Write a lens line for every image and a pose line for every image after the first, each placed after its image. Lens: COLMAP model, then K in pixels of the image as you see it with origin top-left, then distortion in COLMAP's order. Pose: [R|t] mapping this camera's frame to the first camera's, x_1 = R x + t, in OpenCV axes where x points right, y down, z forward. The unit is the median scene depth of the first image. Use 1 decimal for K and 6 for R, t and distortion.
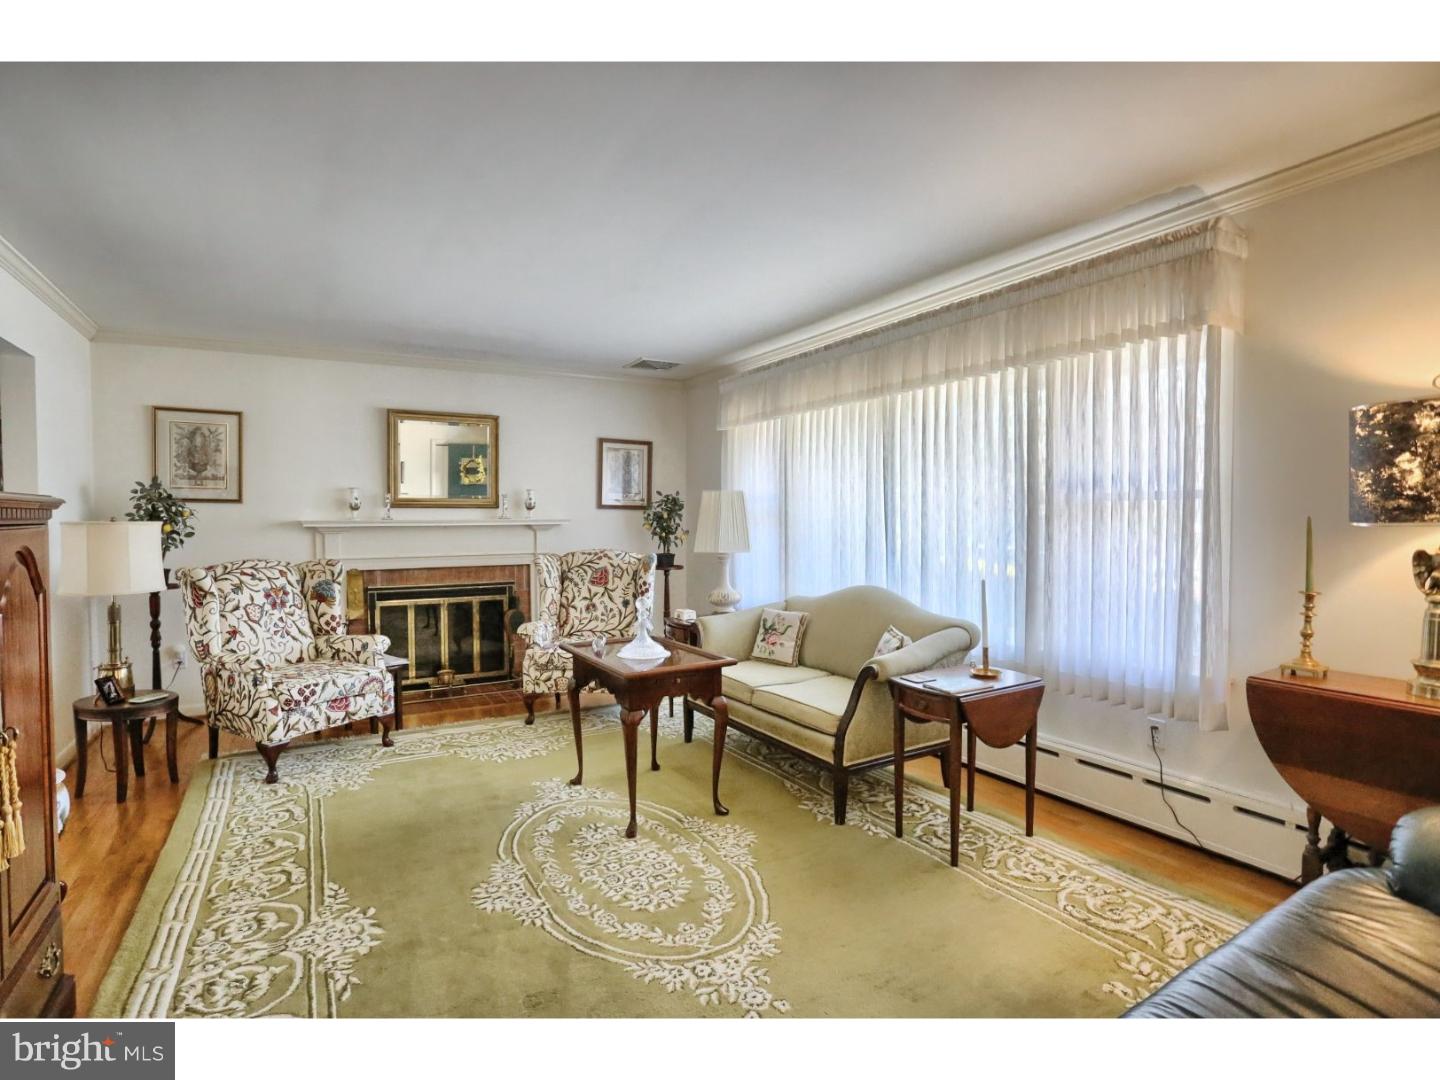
lens RADIAL K [[700.9, 0, 689.6], [0, 700.9, 540.5], [0, 0, 1]] dist [-0.046711, 0.011920]
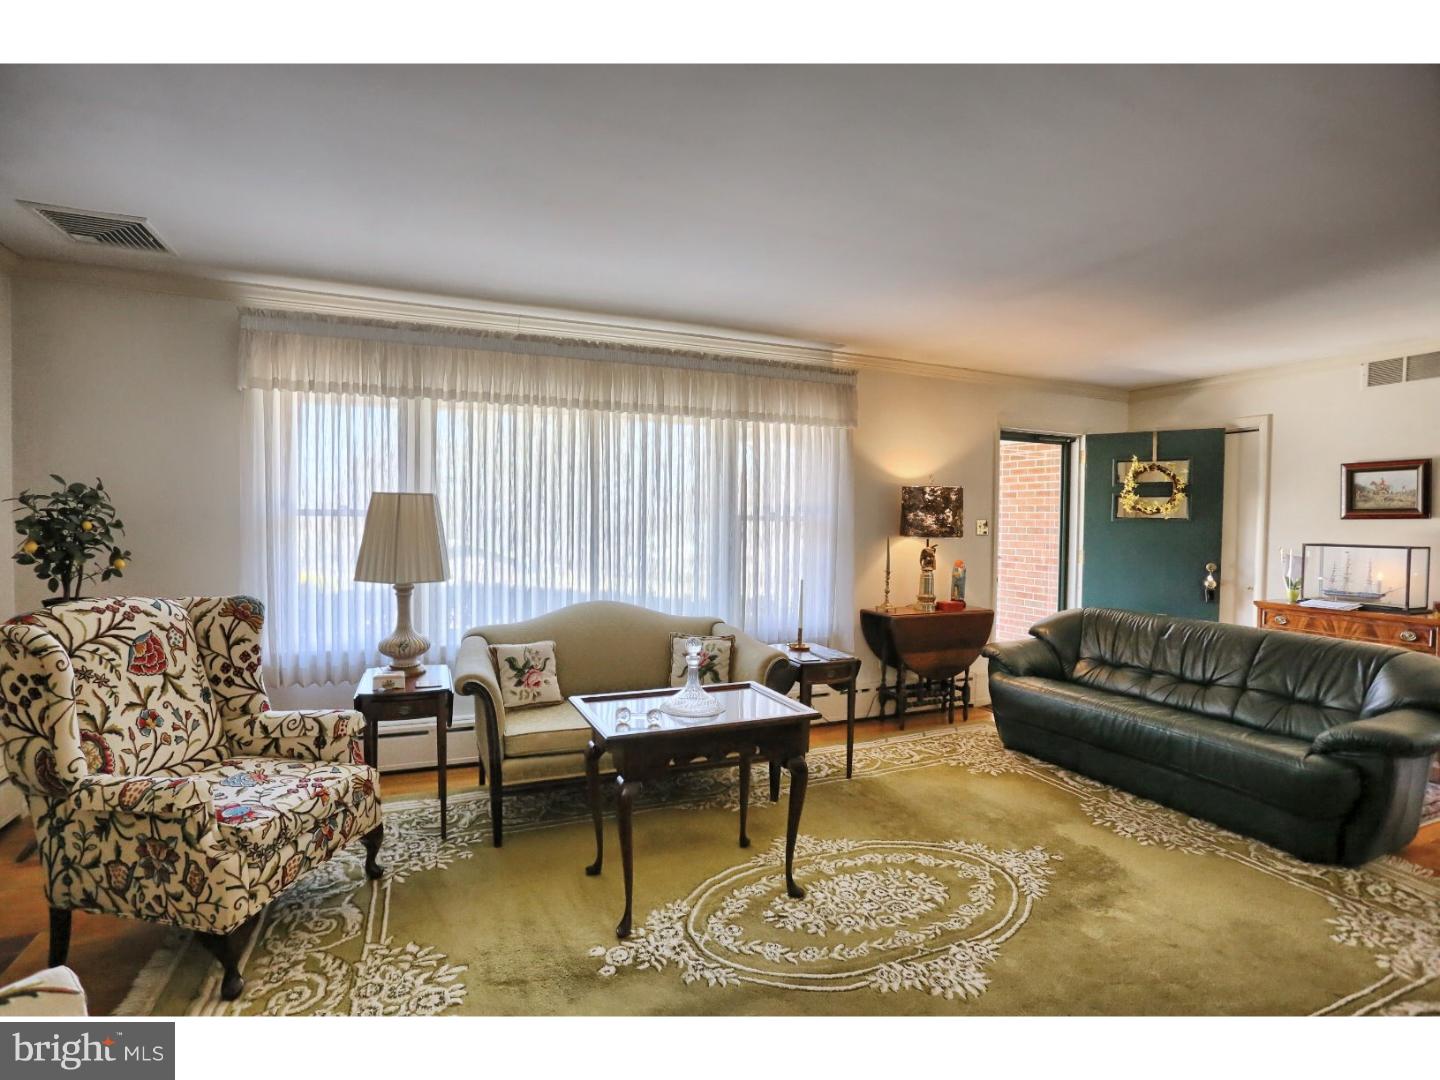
lens RADIAL K [[700.9, 0, 719.1], [0, 700.9, 530.7], [0, 0, 1]] dist [-0.046711, 0.011920]
pose [[0.110474, -0.010333, 0.993825, -0.558456], [0.015579, 0.999841, 0.008664, -0.031374], [-0.993757, 0.014526, 0.110618, 0.567509]]
